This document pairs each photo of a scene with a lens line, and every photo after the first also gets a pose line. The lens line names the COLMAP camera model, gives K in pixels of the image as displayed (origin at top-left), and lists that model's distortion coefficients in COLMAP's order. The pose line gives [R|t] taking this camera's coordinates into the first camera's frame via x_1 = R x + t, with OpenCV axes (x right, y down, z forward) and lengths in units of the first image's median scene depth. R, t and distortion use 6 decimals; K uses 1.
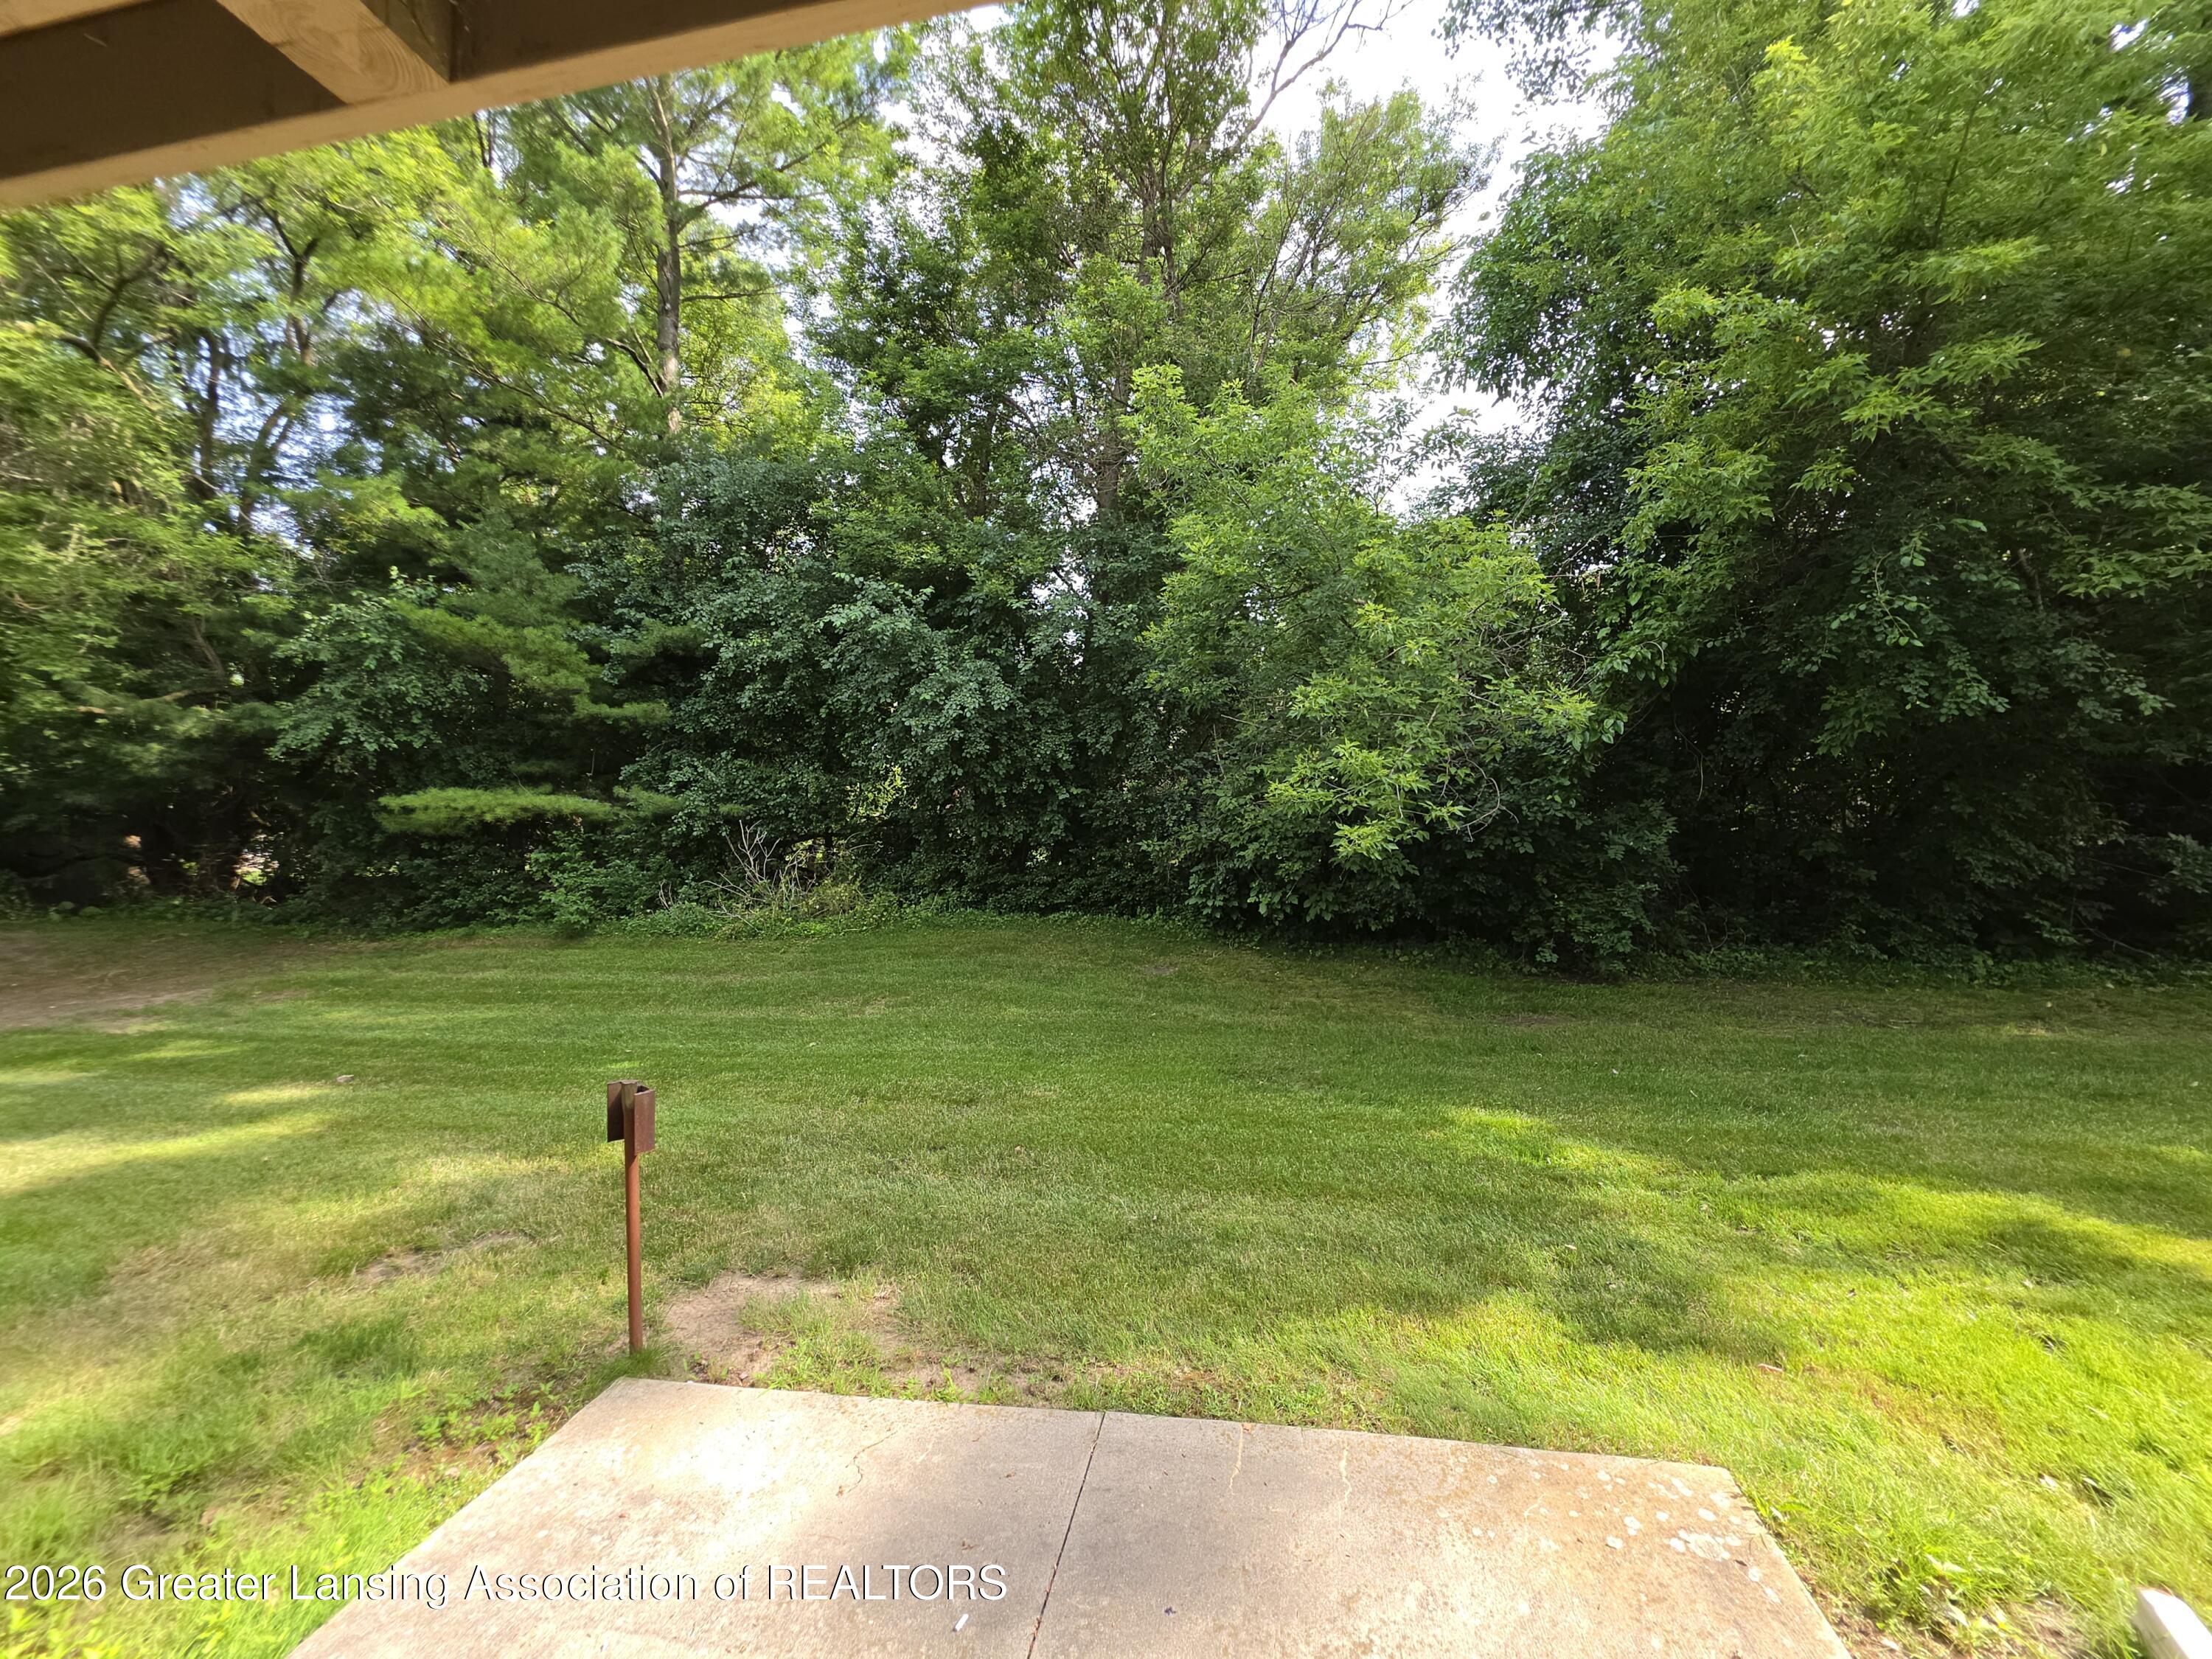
lens RADIAL K [[884.7, 0, 1108.5], [0, 884.7, 817.0], [0, 0, 1]] dist [0.001614, -0.000124]
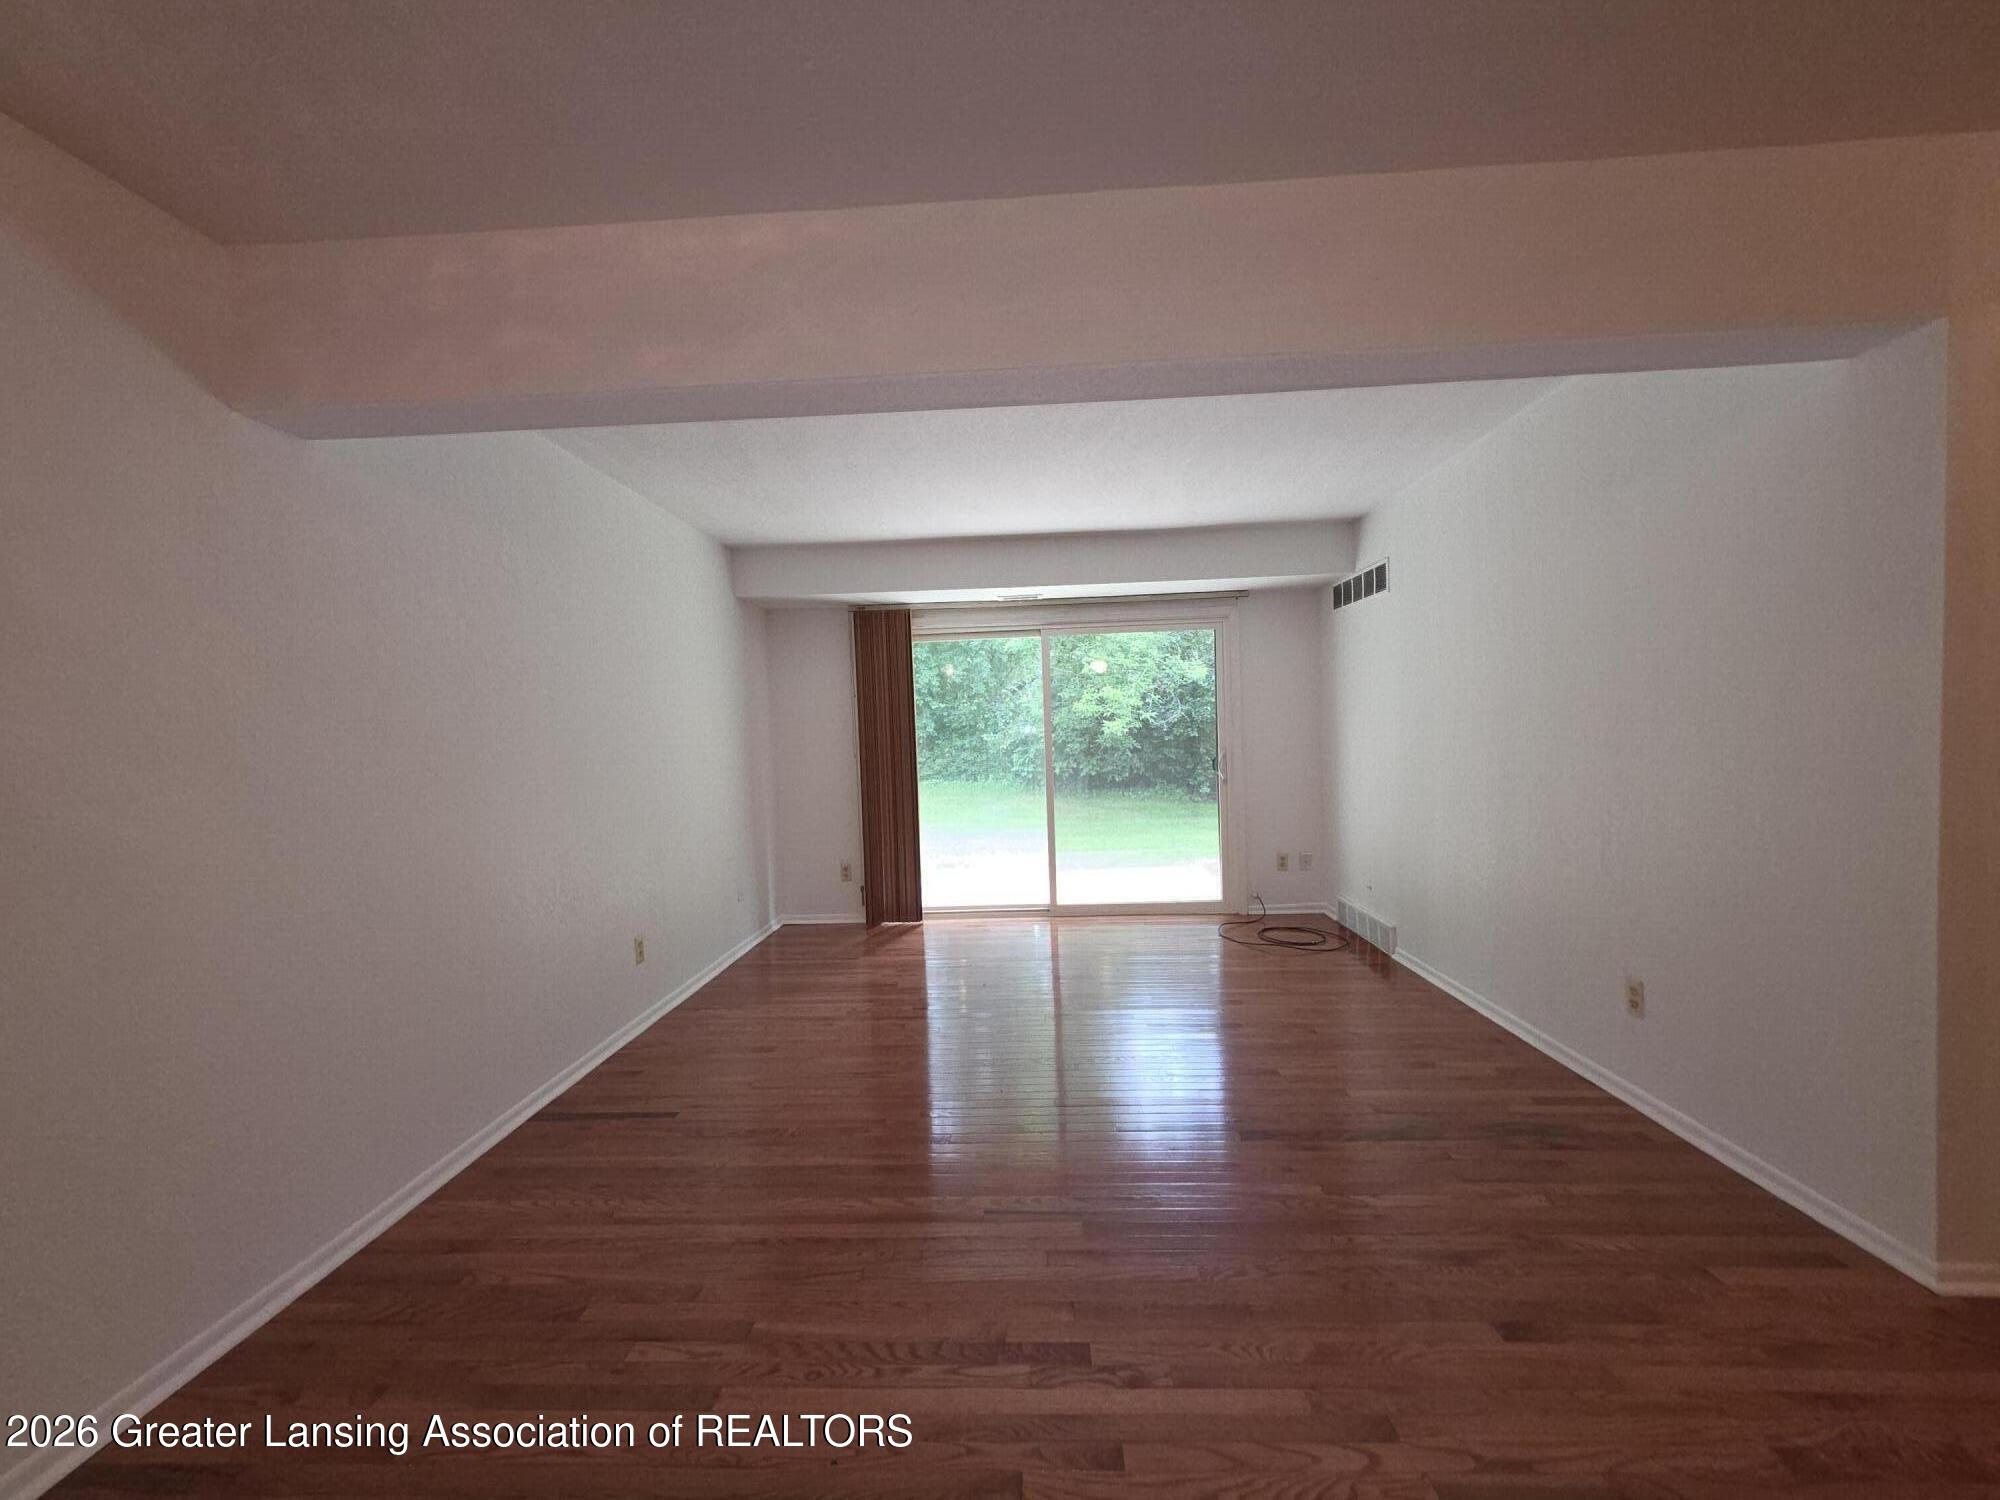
lens RADIAL K [[799.9, 0, 1002.2], [0, 799.9, 738.7], [0, 0, 1]] dist [0.001614, -0.000124]
pose [[0.988365, -0.011331, 0.151678, -0.260932], [0.008395, 0.999765, 0.019987, 0.008851], [-0.151869, -0.018481, 0.988228, -0.835355]]
